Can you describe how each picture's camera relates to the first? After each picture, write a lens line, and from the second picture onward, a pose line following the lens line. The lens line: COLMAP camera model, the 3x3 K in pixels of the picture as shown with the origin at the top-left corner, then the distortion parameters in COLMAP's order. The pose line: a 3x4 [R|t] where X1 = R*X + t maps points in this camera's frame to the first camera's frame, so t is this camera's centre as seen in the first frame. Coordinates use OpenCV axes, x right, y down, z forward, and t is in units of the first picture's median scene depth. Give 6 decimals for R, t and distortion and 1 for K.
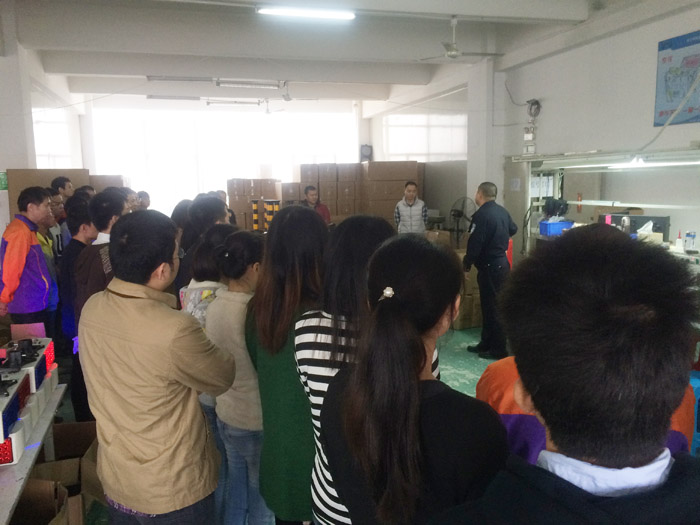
lens RADIAL K [[593.3, 0, 346.6], [0, 593.3, 263.2], [0, 0, 1]] dist [0.059403, -0.065174]
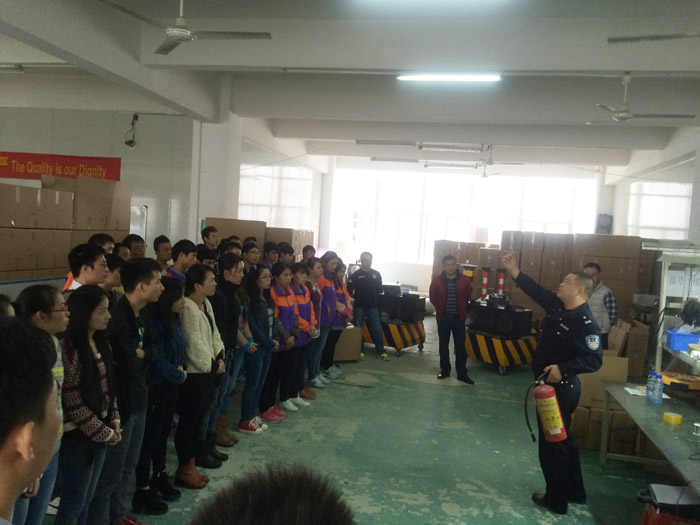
lens RADIAL K [[593.3, 0, 348.7], [0, 593.3, 262.8], [0, 0, 1]] dist [0.059403, -0.065174]
pose [[0.889532, 0.097507, -0.446347, 0.185476], [-0.140860, 0.987899, -0.064911, -0.029077], [0.434616, 0.120613, 0.892503, 0.082626]]
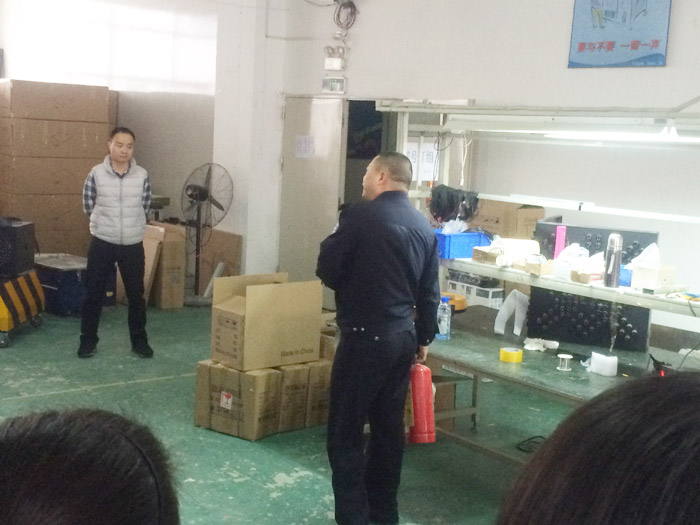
lens RADIAL K [[973.9, 0, 353.6], [0, 973.9, 259.0], [0, 0, 1]] dist [0.060200, 0.000000]
pose [[0.911855, 0.015793, 0.410208, -0.050129], [-0.015003, 0.999874, -0.005143, -0.024466], [-0.410238, -0.001465, 0.911977, 0.160183]]
